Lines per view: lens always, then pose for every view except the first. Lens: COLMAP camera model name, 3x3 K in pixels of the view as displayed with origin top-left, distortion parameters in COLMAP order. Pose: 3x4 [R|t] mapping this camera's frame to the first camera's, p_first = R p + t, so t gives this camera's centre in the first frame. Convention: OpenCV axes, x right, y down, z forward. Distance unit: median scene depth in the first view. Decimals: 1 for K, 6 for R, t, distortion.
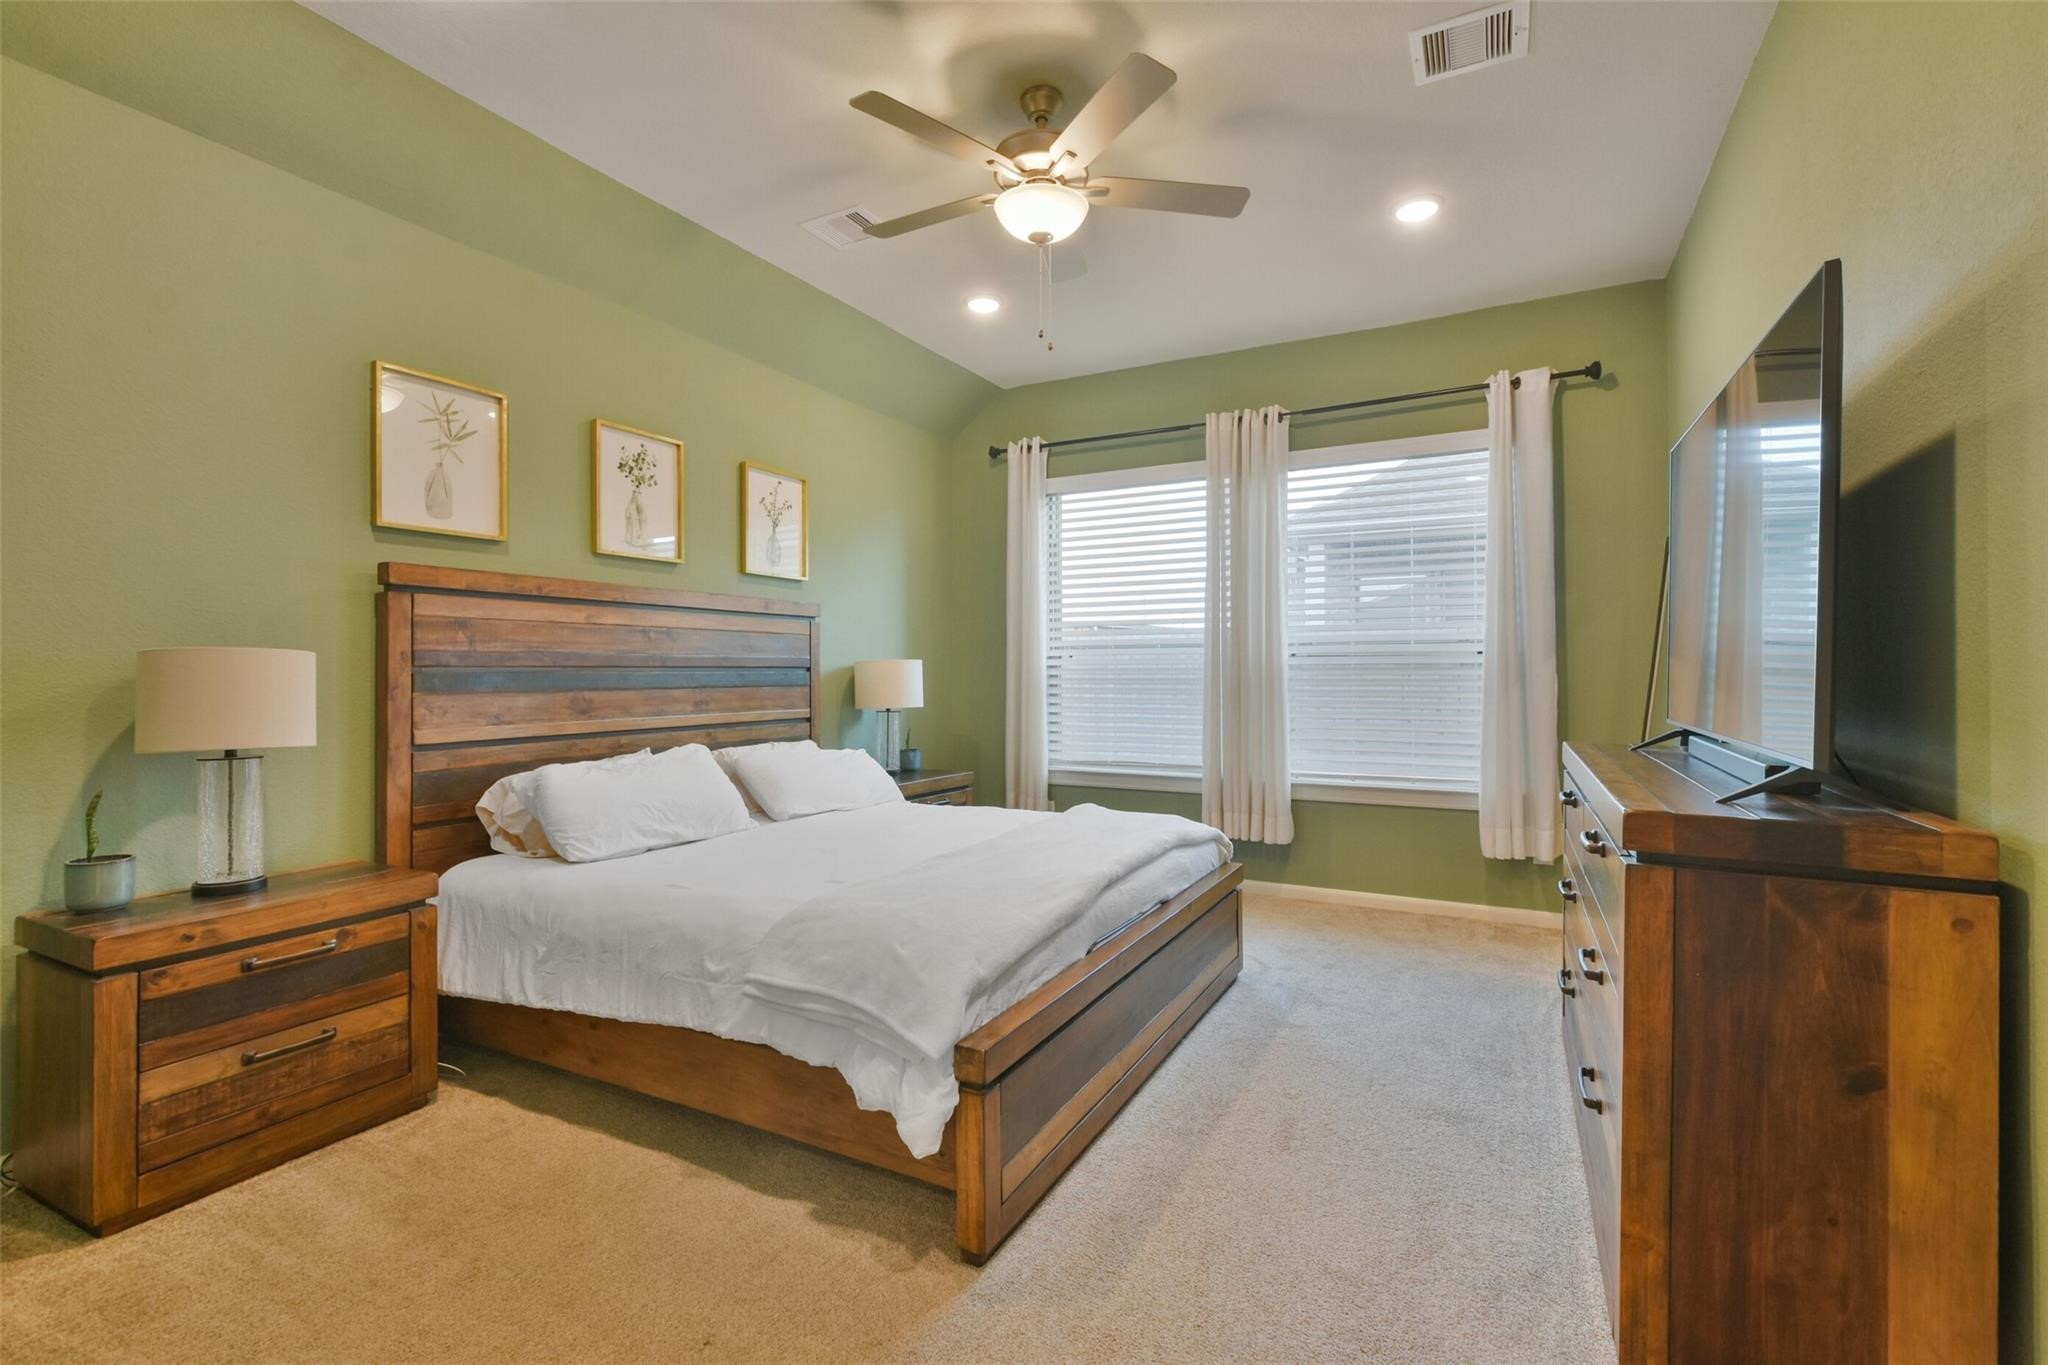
lens RADIAL K [[923.2, 0, 1032.9], [0, 923.2, 677.4], [0, 0, 1]] dist [0.001566, -0.001488]
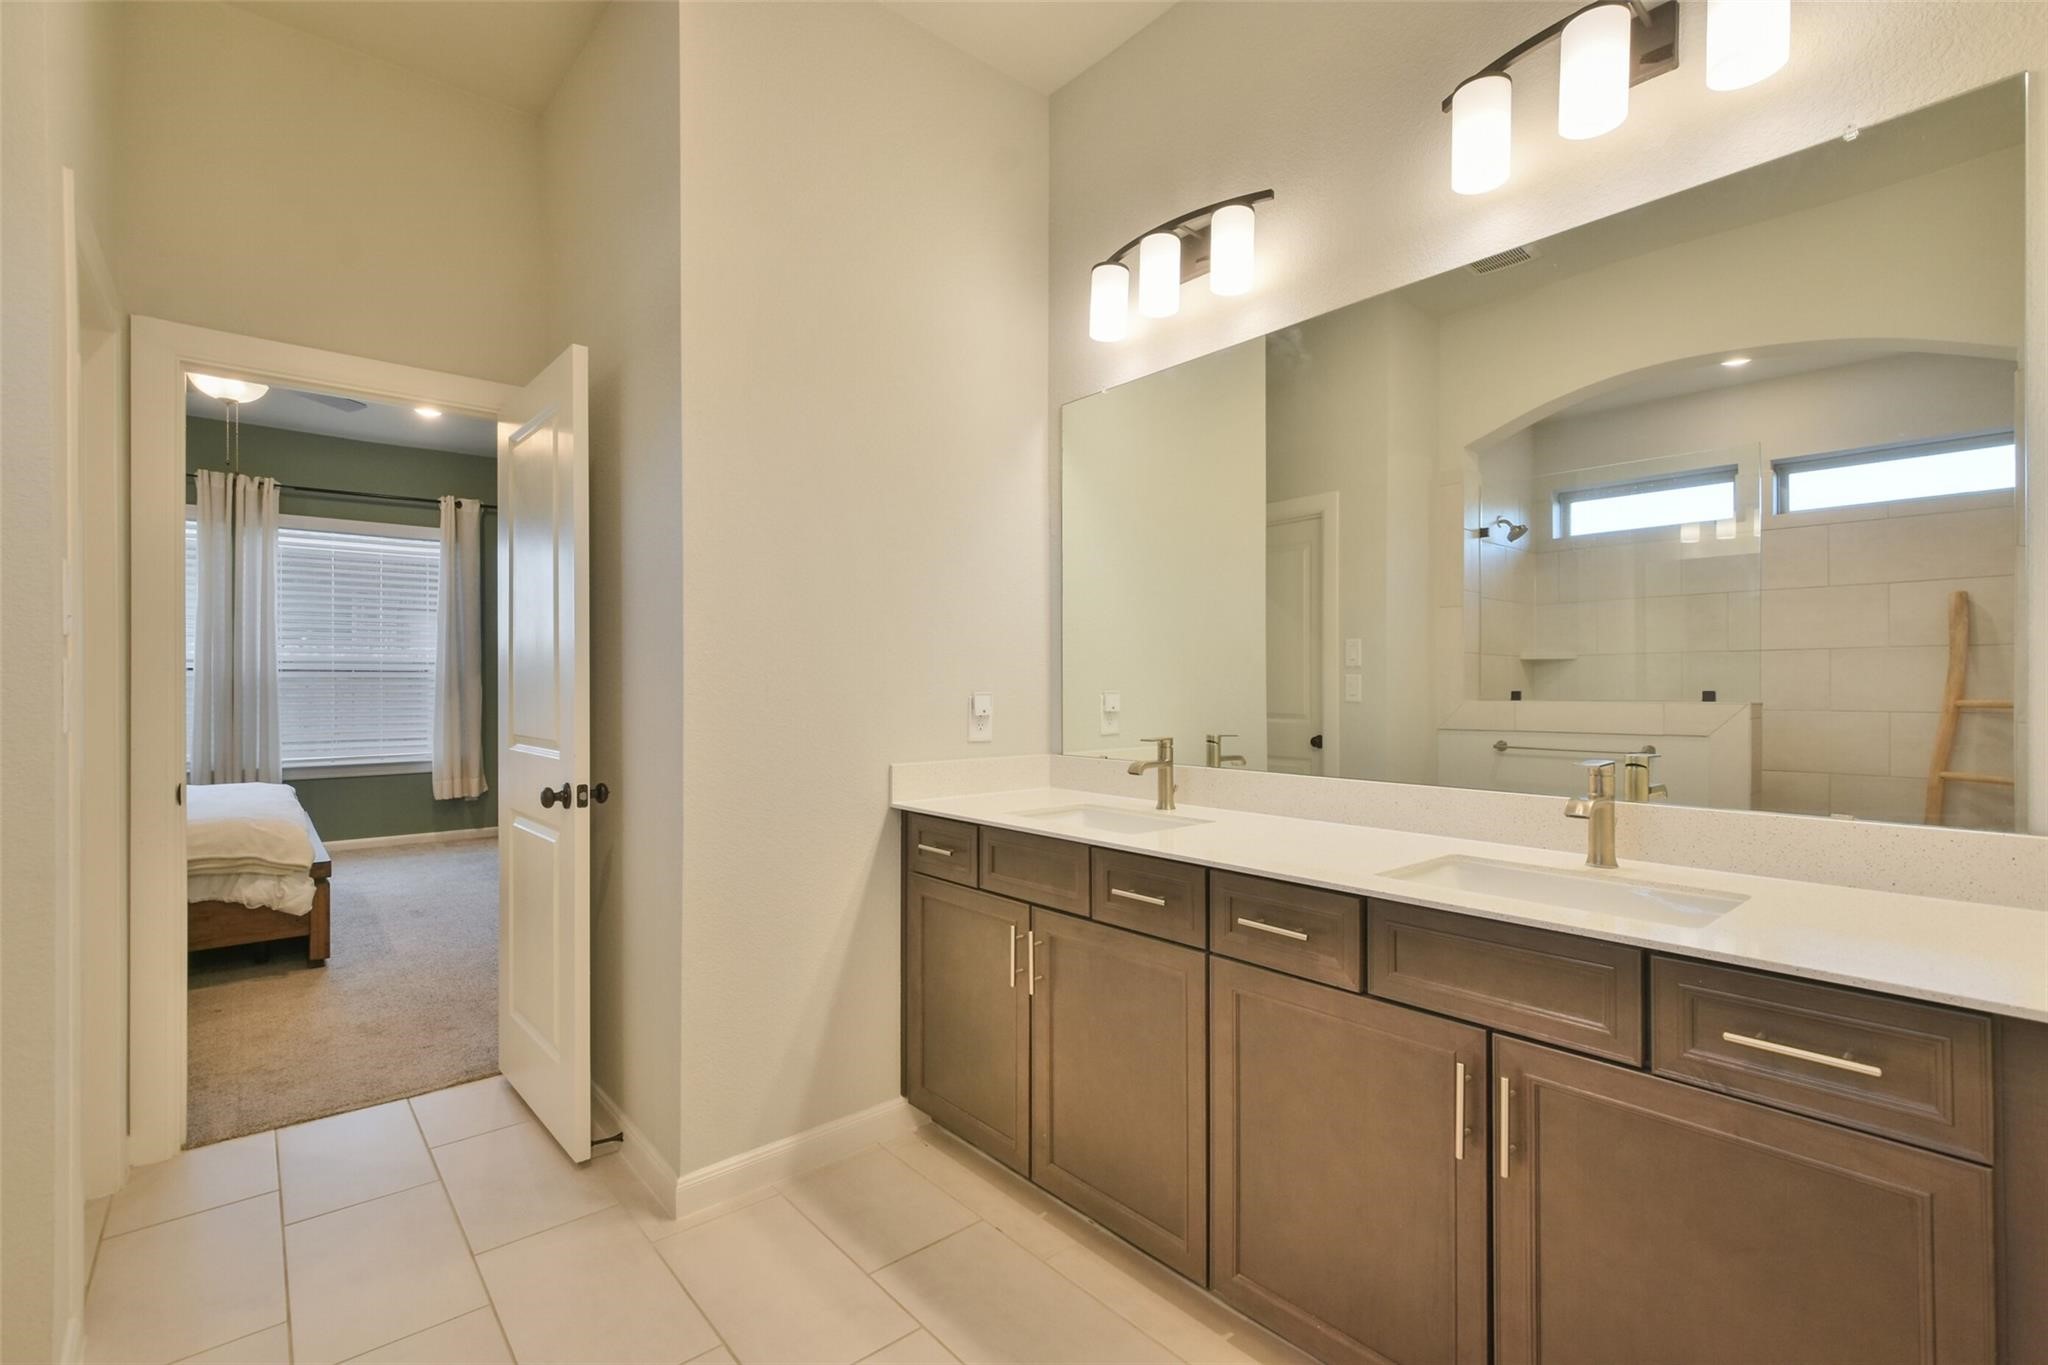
lens RADIAL K [[923.2, 0, 1027.4], [0, 923.2, 685.2], [0, 0, 1]] dist [0.001566, -0.001488]
pose [[0.382736, 0.001164, 0.923857, -0.579668], [0.002841, 0.999993, -0.002437, 0.006208], [-0.923854, 0.003557, 0.382730, -0.532809]]
